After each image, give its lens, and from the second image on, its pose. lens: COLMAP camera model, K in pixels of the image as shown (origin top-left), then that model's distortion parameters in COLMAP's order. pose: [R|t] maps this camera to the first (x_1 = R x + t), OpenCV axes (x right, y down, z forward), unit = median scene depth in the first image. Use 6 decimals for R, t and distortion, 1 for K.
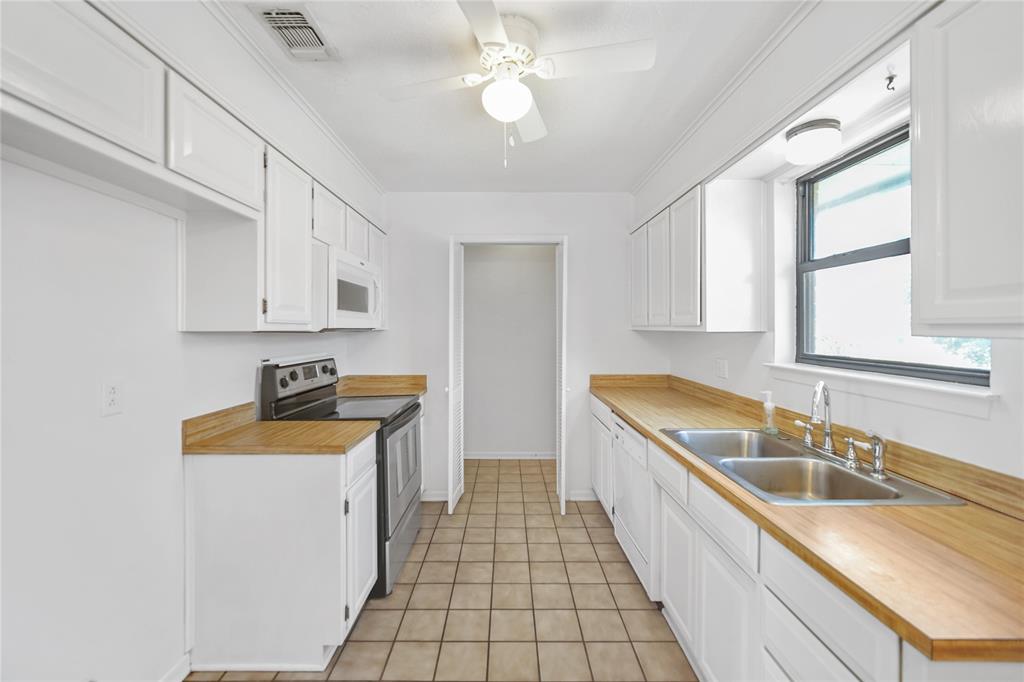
lens RADIAL K [[410.0, 0, 507.5], [0, 410.0, 331.8], [0, 0, 1]] dist [-0.000075, 0.000064]
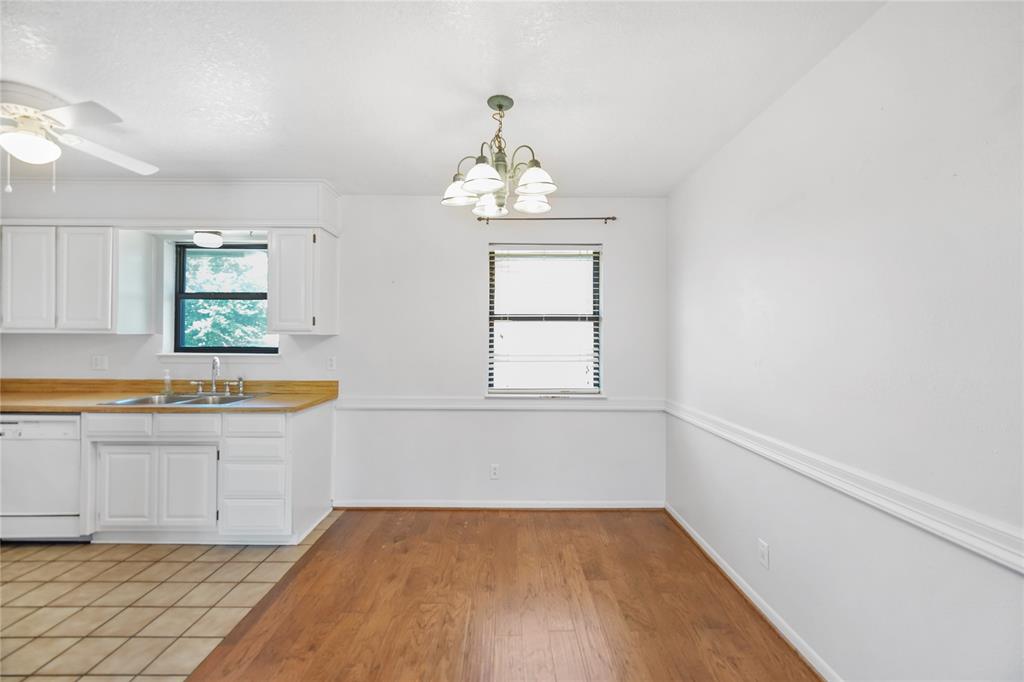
lens RADIAL K [[411.2, 0, 512.7], [0, 411.2, 334.0], [0, 0, 1]] dist [-0.001042, 0.000247]
pose [[-0.015193, 0.008071, 0.999852, -1.032556], [-0.002171, 0.999965, -0.008105, 0.010552], [-0.999882, -0.002294, -0.015175, -0.371526]]
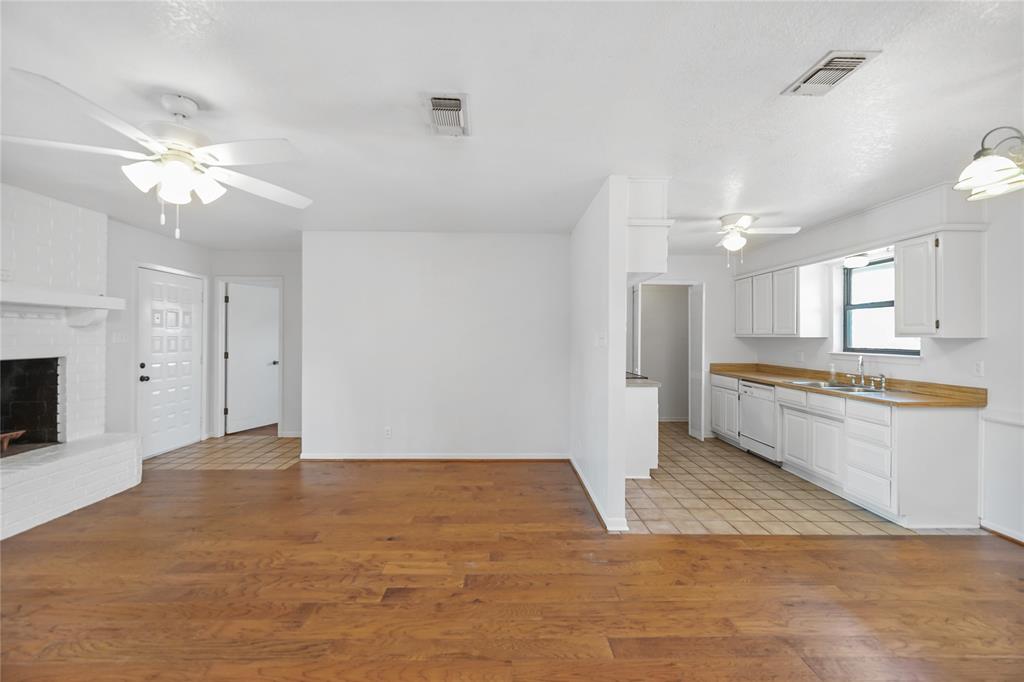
lens RADIAL K [[411.2, 0, 512.7], [0, 411.2, 334.0], [0, 0, 1]] dist [-0.001042, 0.000247]
pose [[0.999562, 0.006519, 0.028852, -1.139067], [-0.006255, 0.999938, -0.009244, 0.013139], [-0.028910, 0.009059, 0.999541, -1.156010]]
